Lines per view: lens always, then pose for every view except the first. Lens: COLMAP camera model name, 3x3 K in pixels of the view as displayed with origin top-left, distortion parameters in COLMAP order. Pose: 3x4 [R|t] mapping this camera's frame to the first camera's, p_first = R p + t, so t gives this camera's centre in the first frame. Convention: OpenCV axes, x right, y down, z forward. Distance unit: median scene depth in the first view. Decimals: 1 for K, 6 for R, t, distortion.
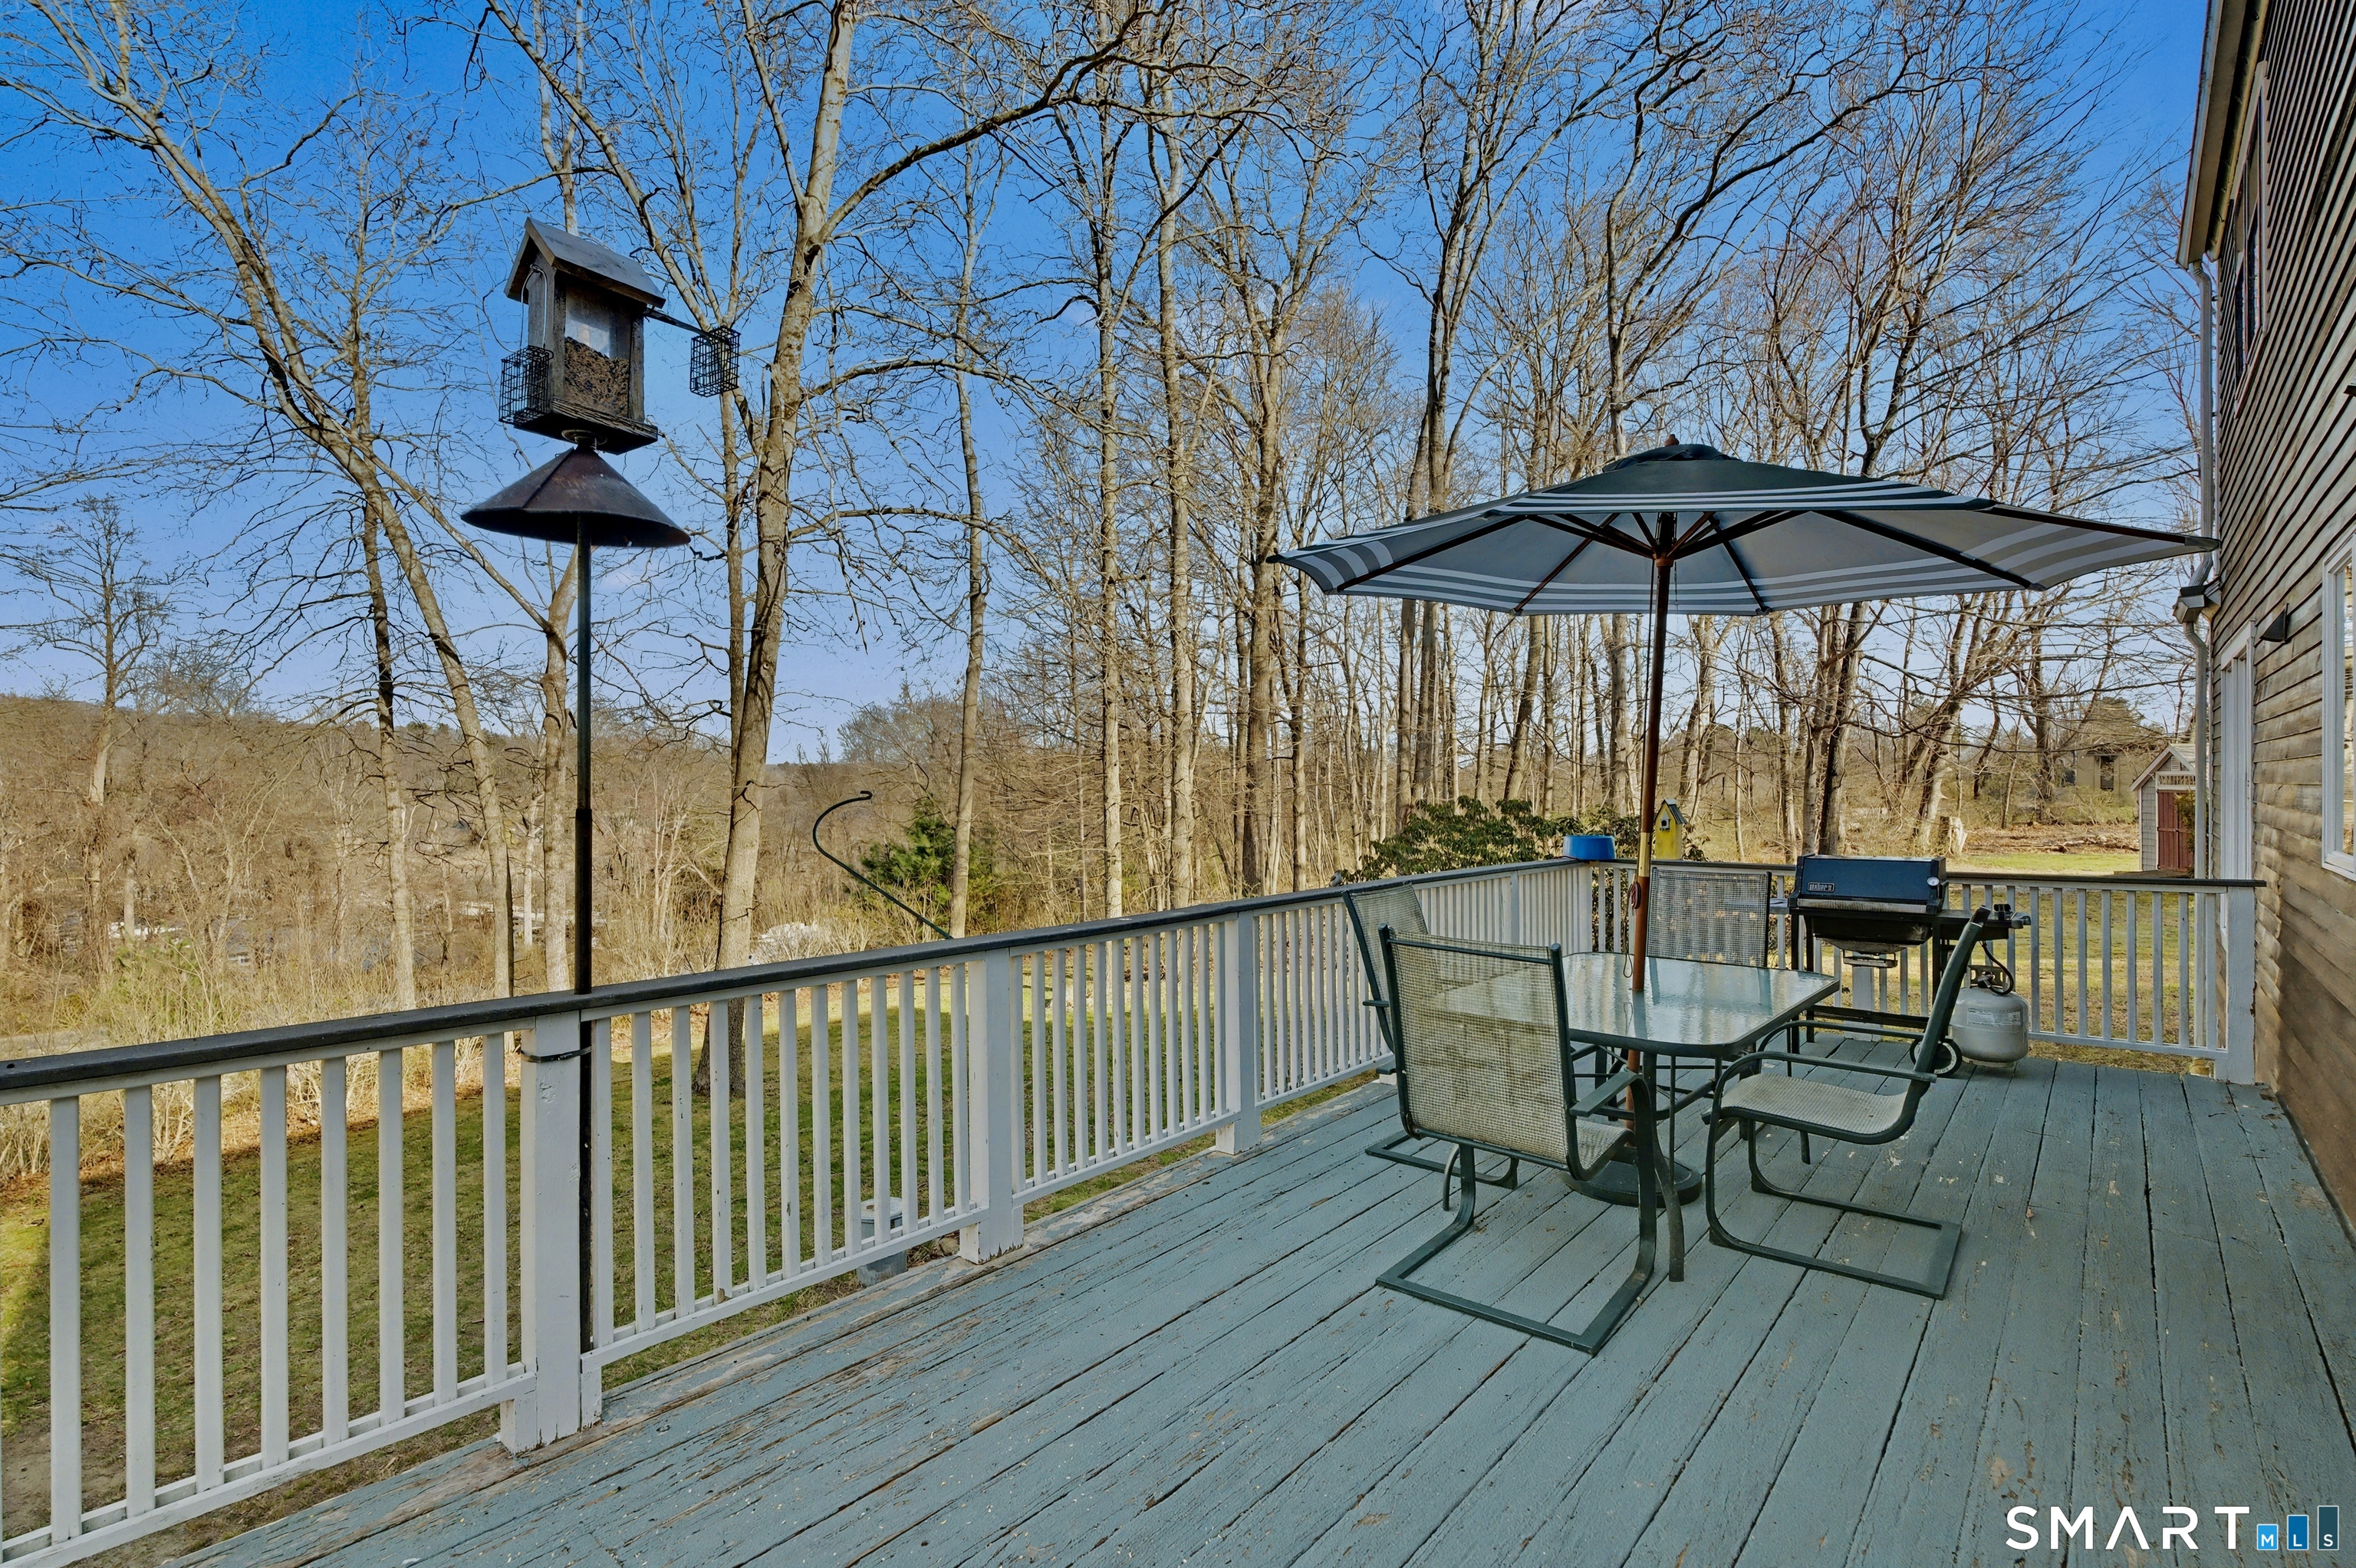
lens RADIAL K [[1108.7, 0, 1167.0], [0, 1108.7, 773.6], [0, 0, 1]] dist [-0.010335, -0.000567]
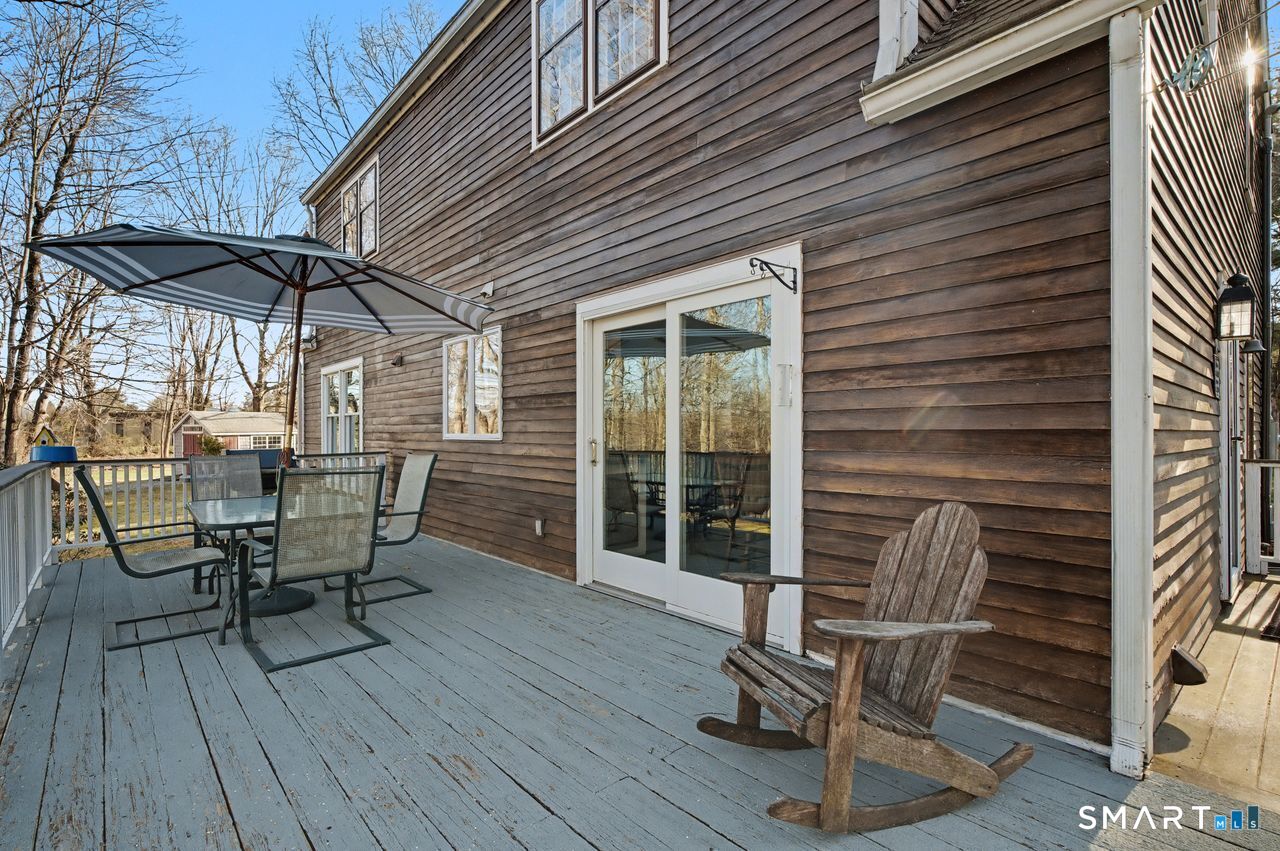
lens RADIAL K [[602.4, 0, 629.5], [0, 602.4, 428.1], [0, 0, 1]] dist [-0.010335, -0.000567]
pose [[0.136860, 0.002732, 0.990587, -0.685314], [0.000215, 0.999996, -0.002787, 0.068866], [-0.990590, 0.000594, 0.136859, 0.283879]]
